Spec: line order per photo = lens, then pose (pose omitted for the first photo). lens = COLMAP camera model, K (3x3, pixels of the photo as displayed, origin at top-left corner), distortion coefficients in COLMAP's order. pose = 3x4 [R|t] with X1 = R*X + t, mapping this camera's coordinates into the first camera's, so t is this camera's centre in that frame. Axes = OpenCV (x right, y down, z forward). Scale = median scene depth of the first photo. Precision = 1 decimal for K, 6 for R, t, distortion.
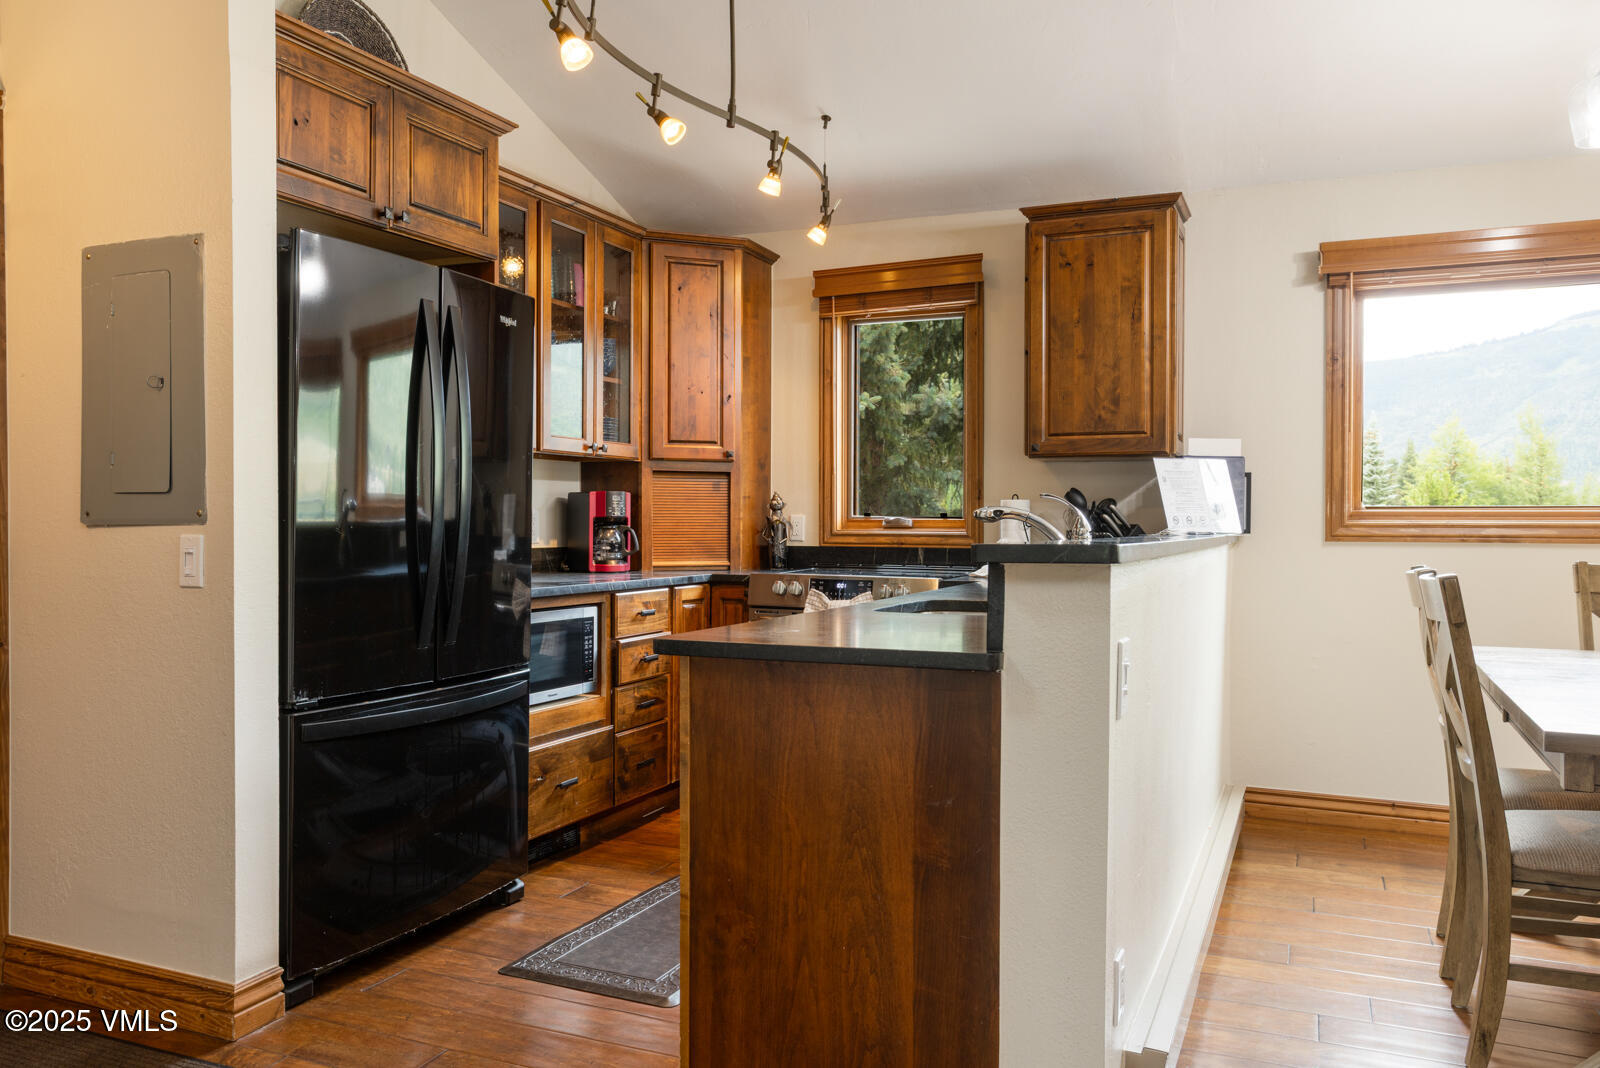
lens RADIAL K [[1192.6, 0, 800.0], [0, 1192.6, 534.0], [0, 0, 1]] dist [-0.013260, 0.040247]
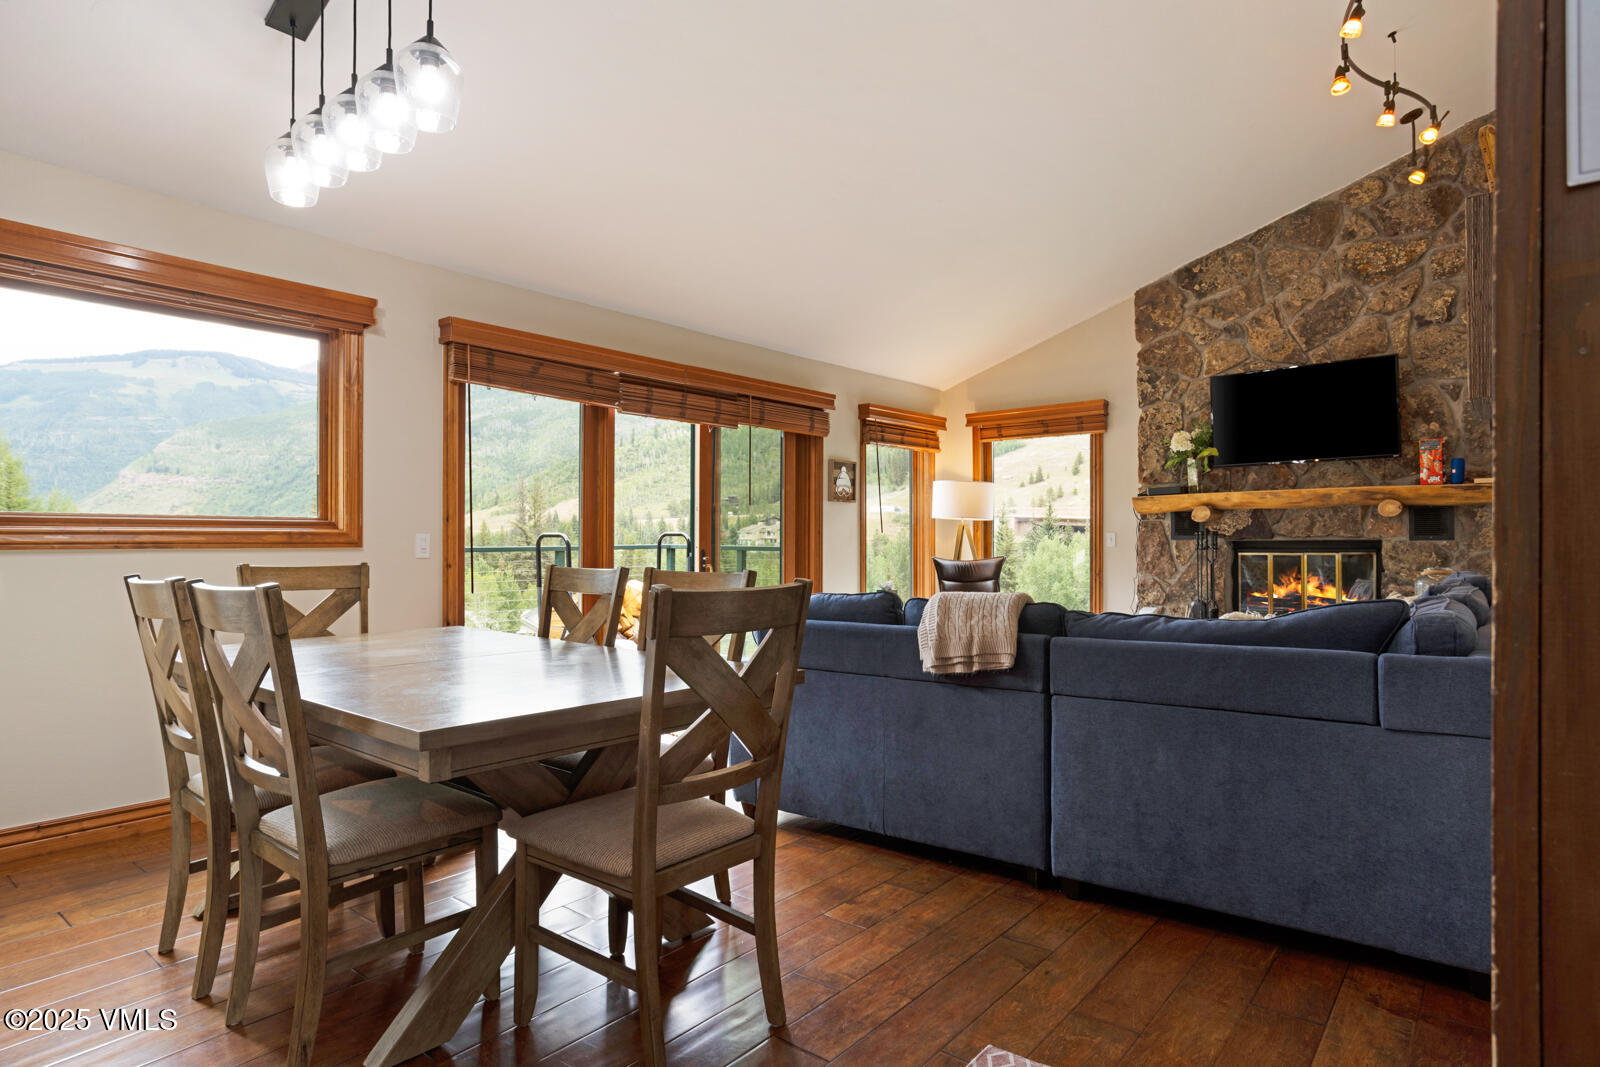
lens RADIAL K [[892.1, 0, 797.3], [0, 892.1, 535.4], [0, 0, 1]] dist [-0.056528, 0.043876]
pose [[0.271253, -0.002638, 0.962504, -0.009033], [0.006243, 0.999980, 0.000981, -0.001481], [-0.962488, 0.005743, 0.271264, 0.225886]]
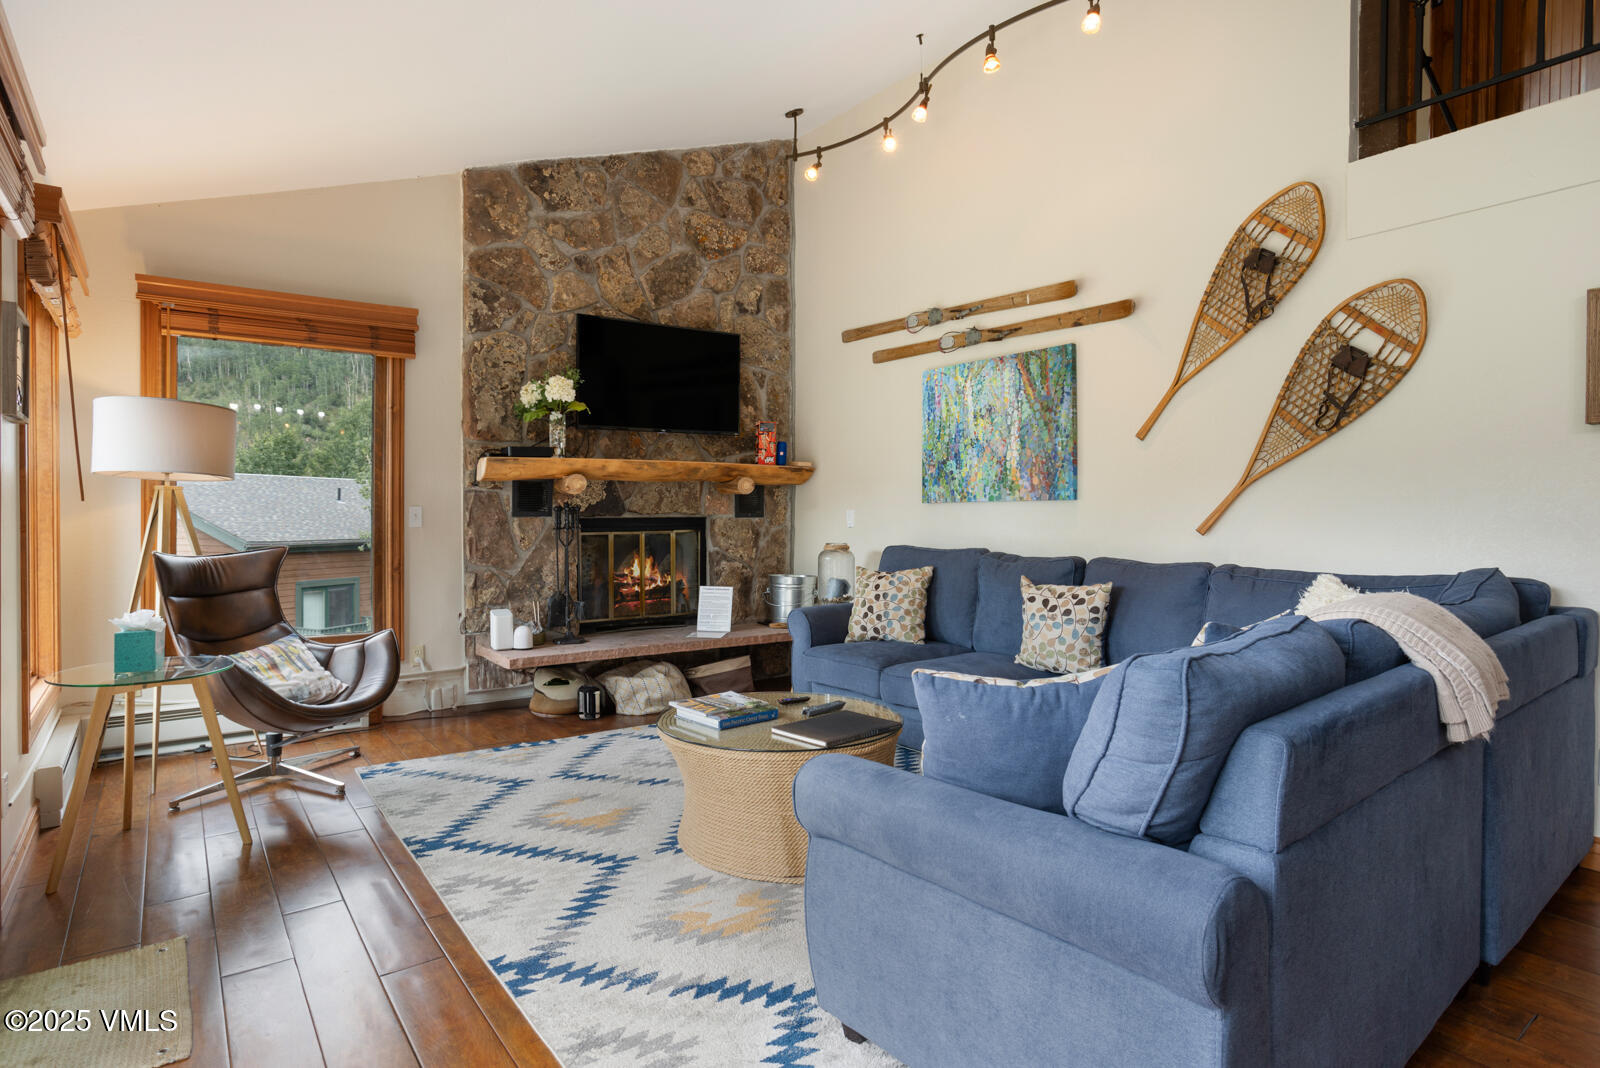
lens RADIAL K [[862.5, 0, 786.6], [0, 862.5, 518.4], [0, 0, 1]] dist [-0.058294, 0.041156]
pose [[-0.870695, -0.009159, 0.491739, 0.750964], [-0.005030, 0.999940, 0.009717, 0.000786], [-0.491798, 0.005987, -0.870689, 0.794946]]
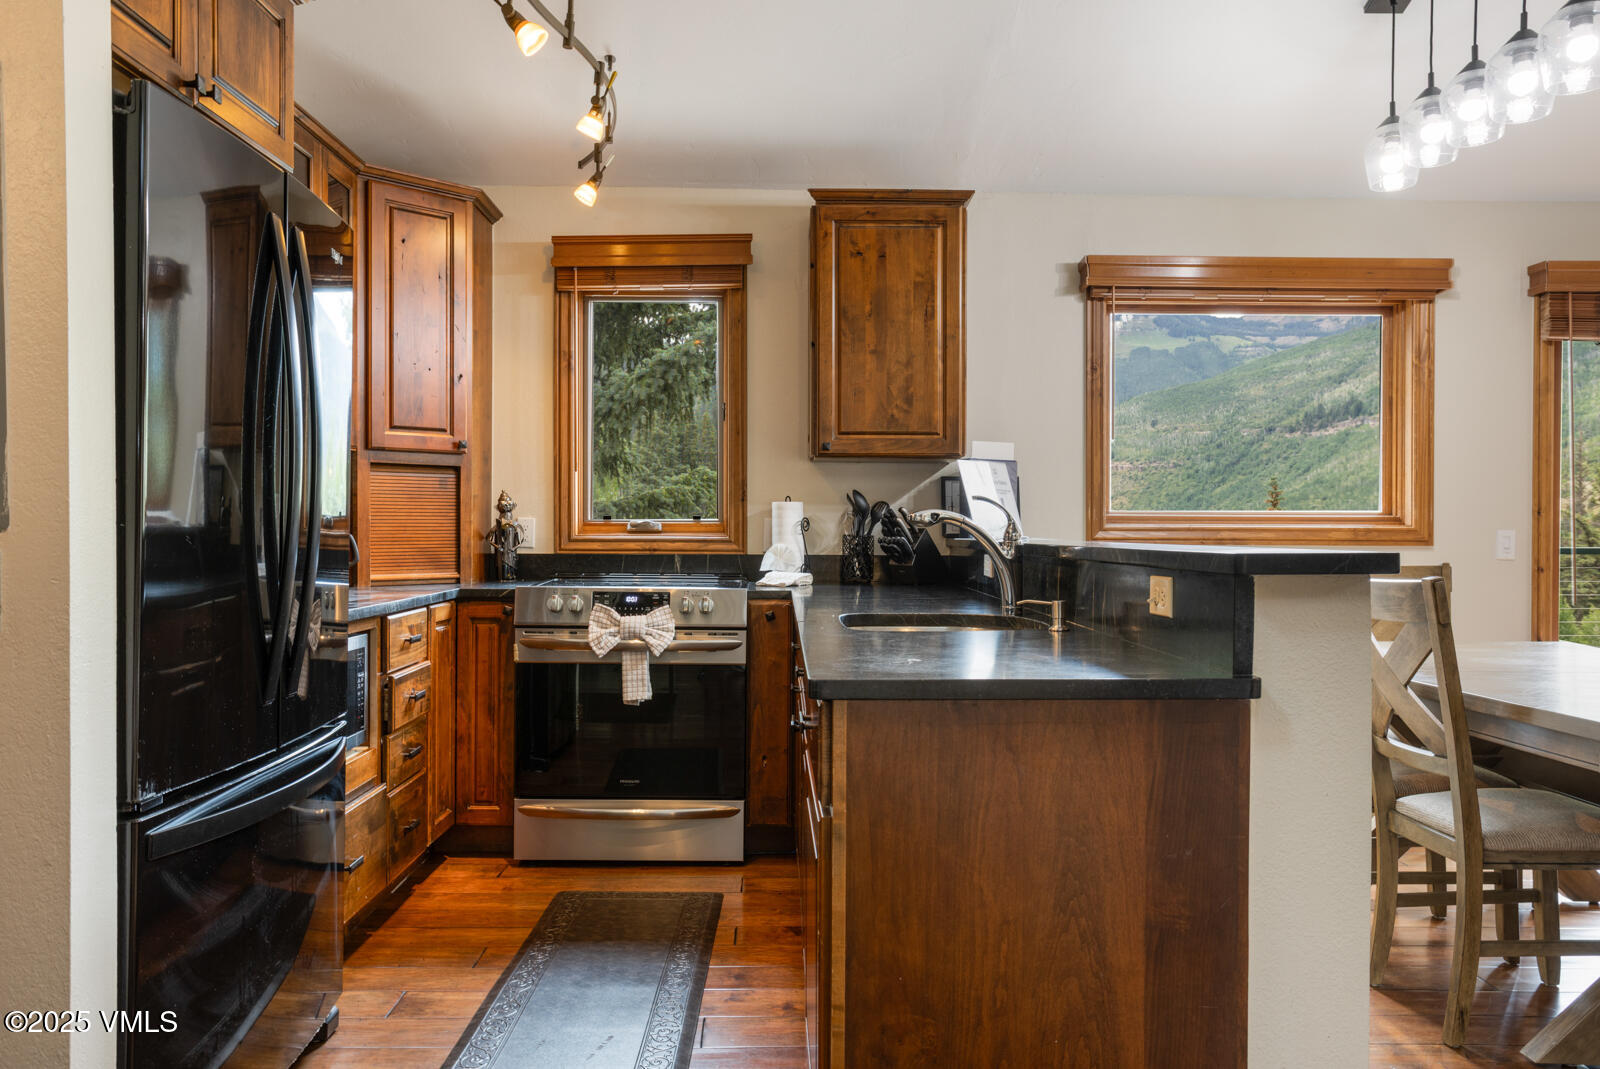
lens RADIAL K [[1216.6, 0, 791.8], [0, 1216.6, 538.3], [0, 0, 1]] dist [-0.006578, 0.035881]
pose [[0.911252, -0.004570, 0.411824, -0.227645], [0.004063, 0.999990, 0.002107, -0.002496], [-0.411829, -0.000247, 0.911261, 0.144795]]
